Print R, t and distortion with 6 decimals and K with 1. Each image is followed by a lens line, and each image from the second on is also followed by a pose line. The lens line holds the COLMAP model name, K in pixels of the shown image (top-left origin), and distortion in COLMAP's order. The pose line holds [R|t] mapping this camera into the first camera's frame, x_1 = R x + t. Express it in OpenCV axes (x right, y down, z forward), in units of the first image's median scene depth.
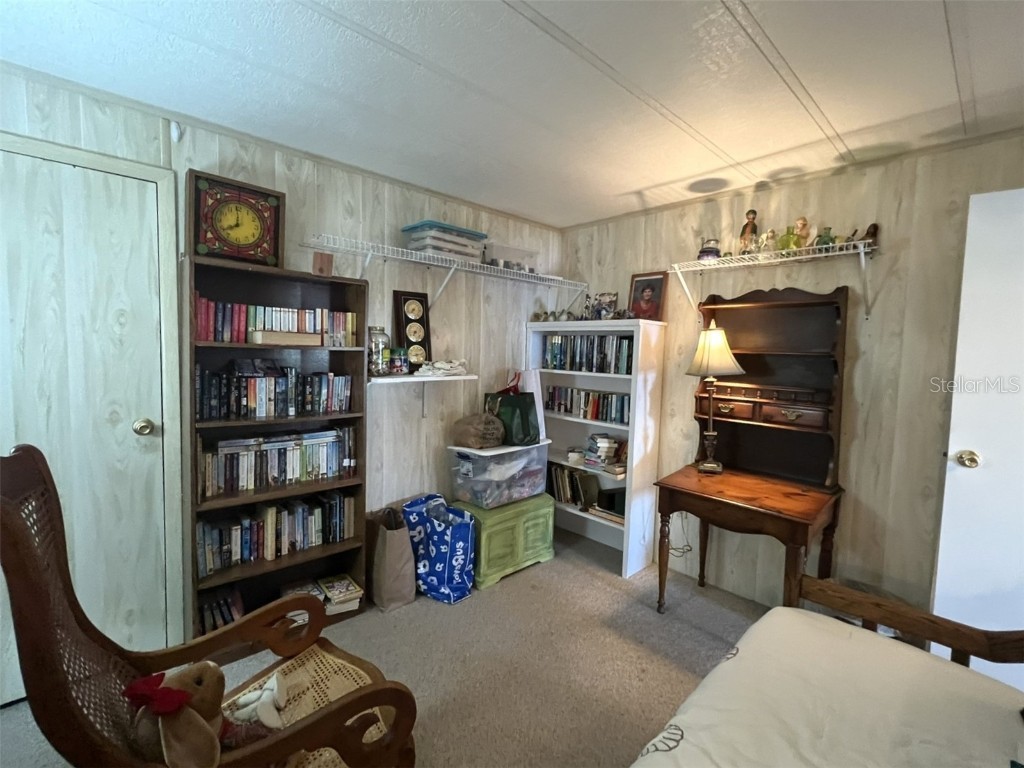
lens RADIAL K [[464.0, 0, 516.4], [0, 464.0, 379.5], [0, 0, 1]] dist [-0.004827, -0.000359]
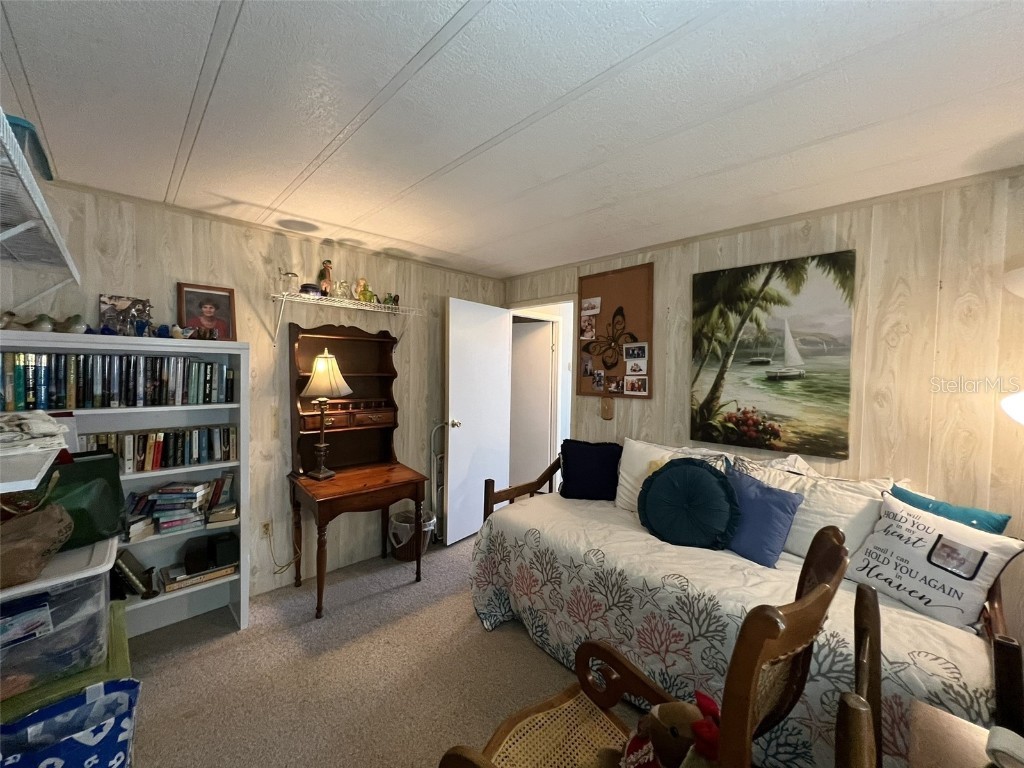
lens RADIAL K [[412.4, 0, 523.1], [0, 412.4, 381.1], [0, 0, 1]] dist [-0.003472, 0.000685]
pose [[-0.037613, -0.059329, 0.997530, -0.605587], [0.046032, 0.997073, 0.061038, -0.081531], [-0.998232, 0.048214, -0.034772, 0.506989]]
